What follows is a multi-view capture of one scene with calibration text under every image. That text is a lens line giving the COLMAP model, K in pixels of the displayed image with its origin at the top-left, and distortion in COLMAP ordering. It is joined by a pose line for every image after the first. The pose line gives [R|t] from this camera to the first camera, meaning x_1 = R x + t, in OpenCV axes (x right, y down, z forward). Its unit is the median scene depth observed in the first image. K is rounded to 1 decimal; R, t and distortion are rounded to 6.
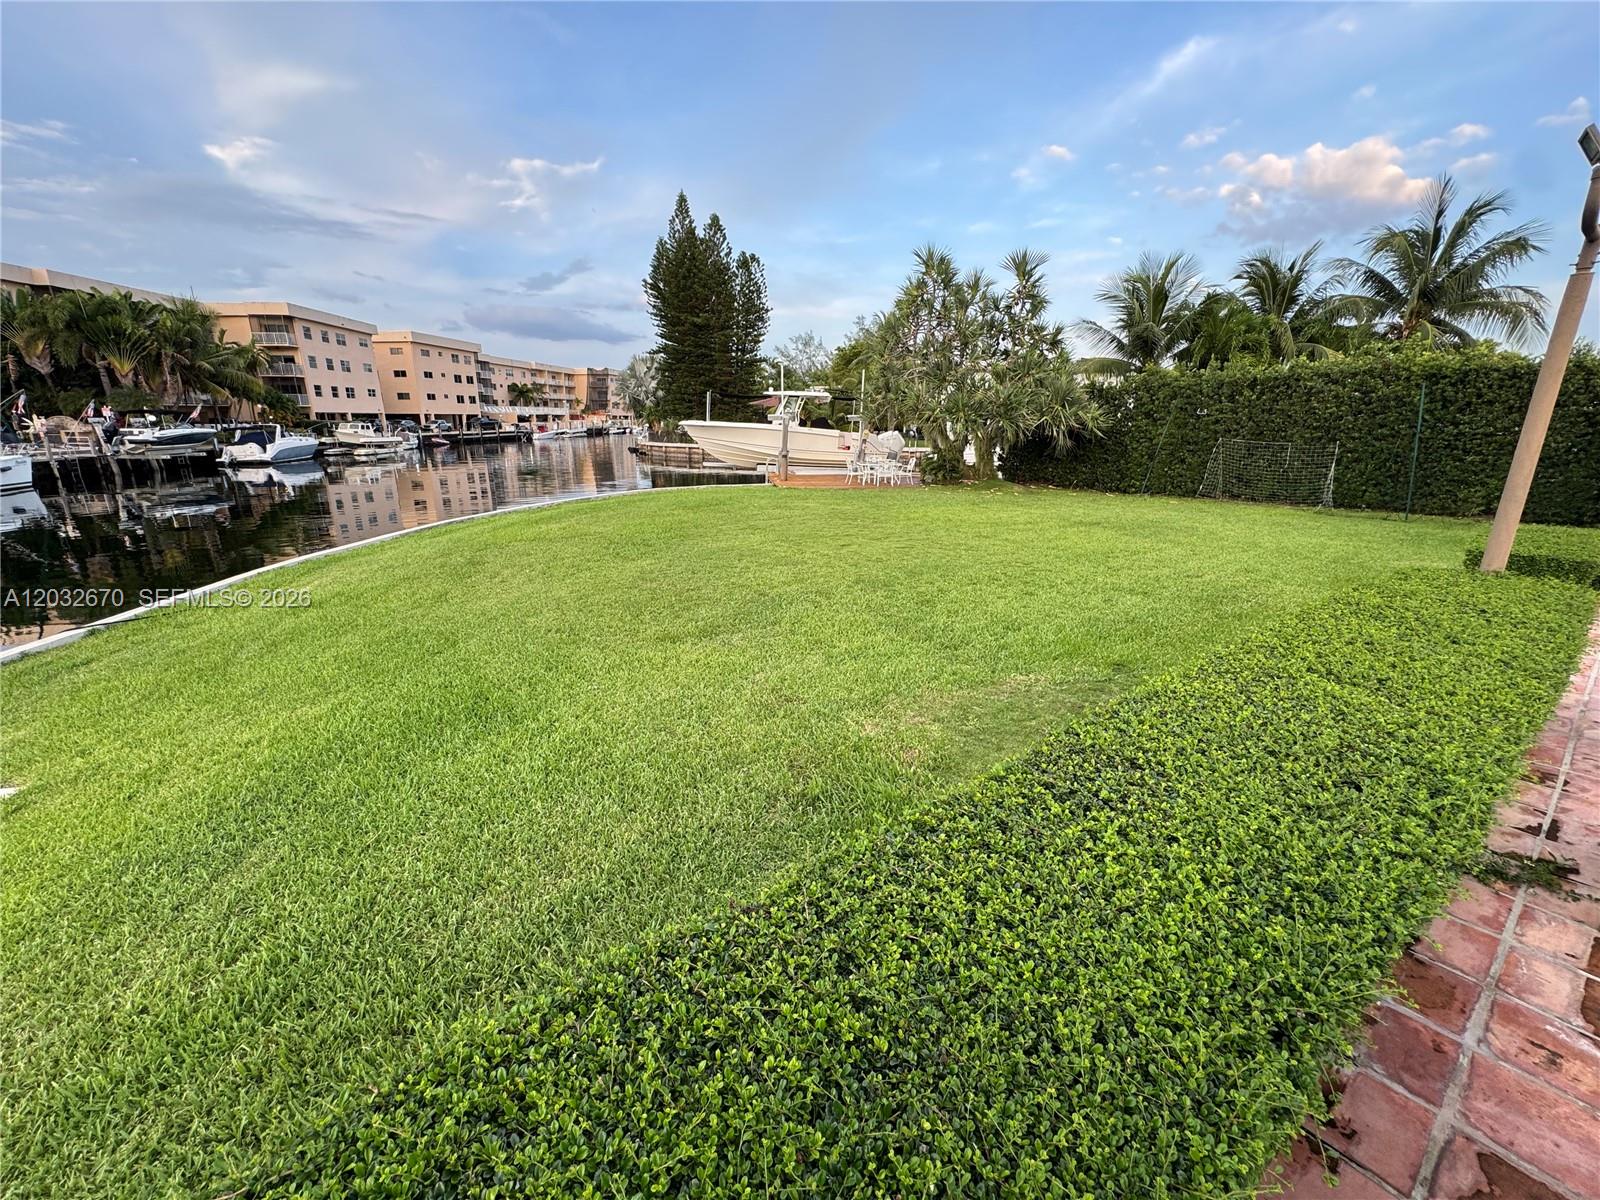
lens RADIAL K [[641.8, 0, 802.1], [0, 641.8, 598.6], [0, 0, 1]] dist [-0.004237, 0.000660]
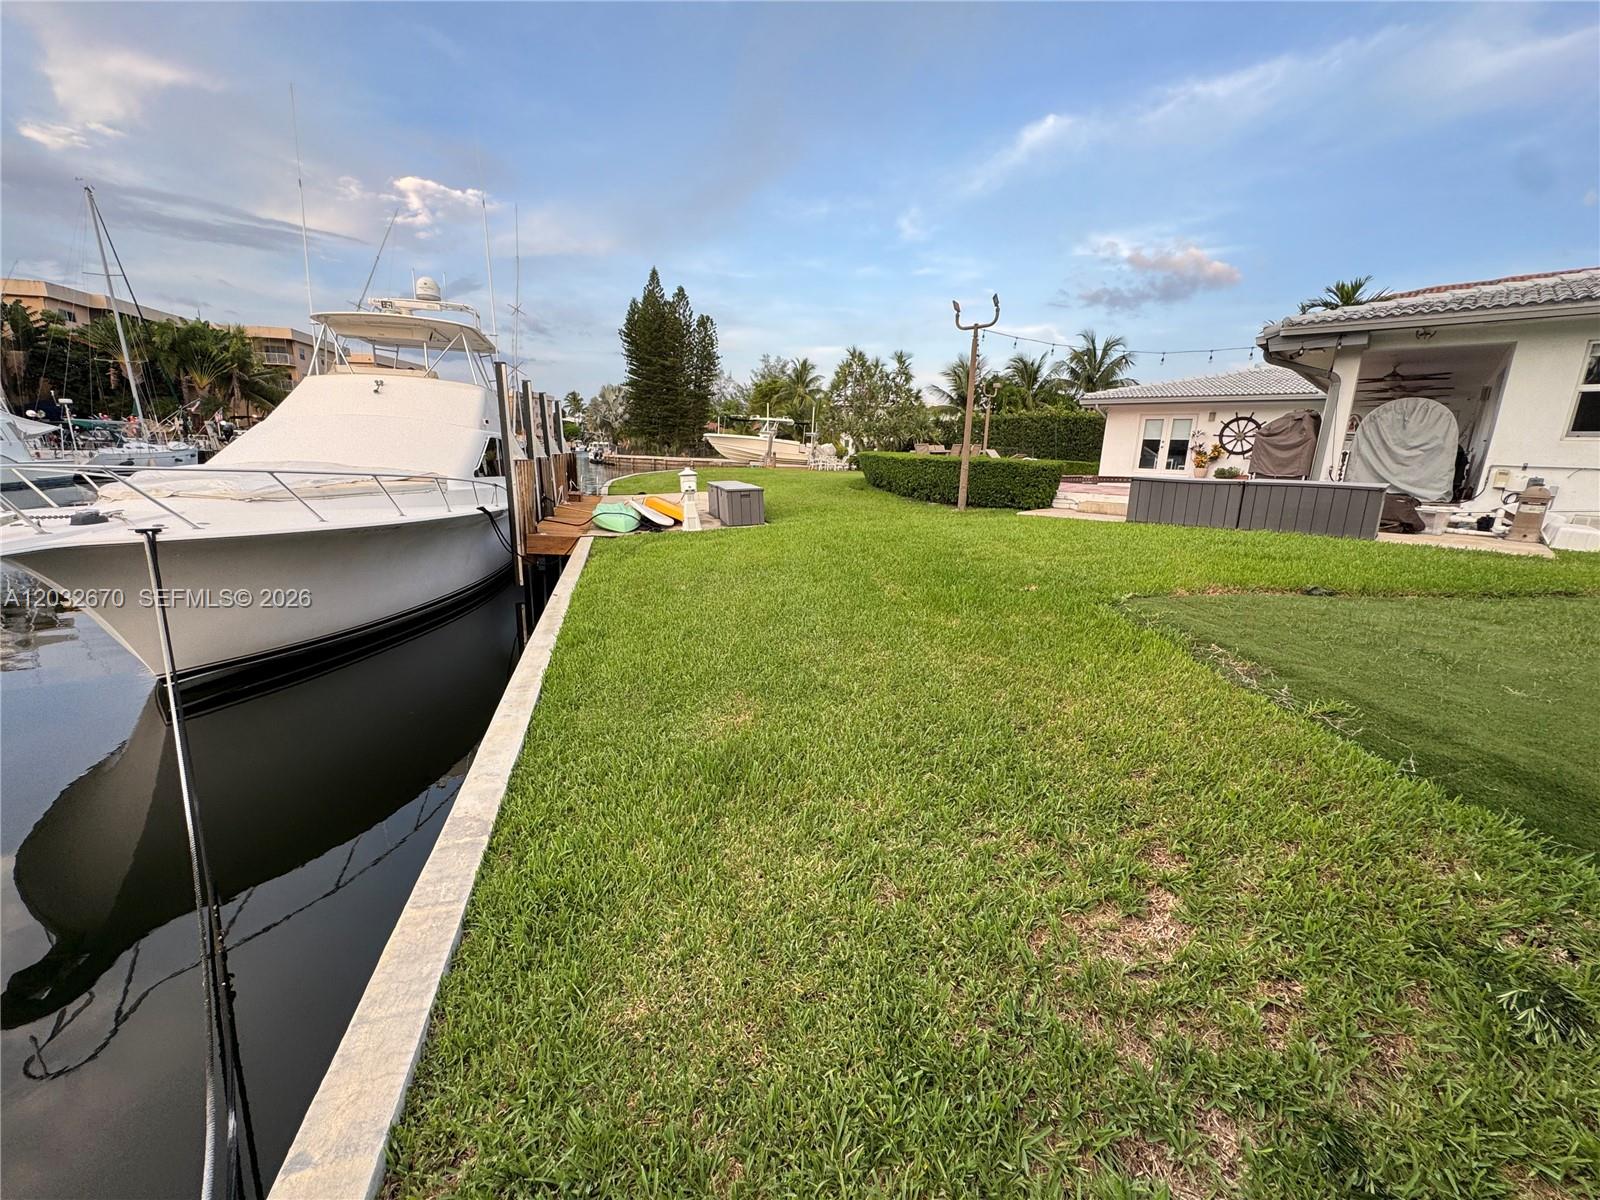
lens RADIAL K [[641.8, 0, 797.2], [0, 641.8, 604.6], [0, 0, 1]] dist [-0.004237, 0.000660]
pose [[0.987632, -0.013588, 0.156197, -0.130218], [0.018741, 0.999326, -0.031565, 0.132349], [-0.155663, 0.034101, 0.987221, -0.394463]]
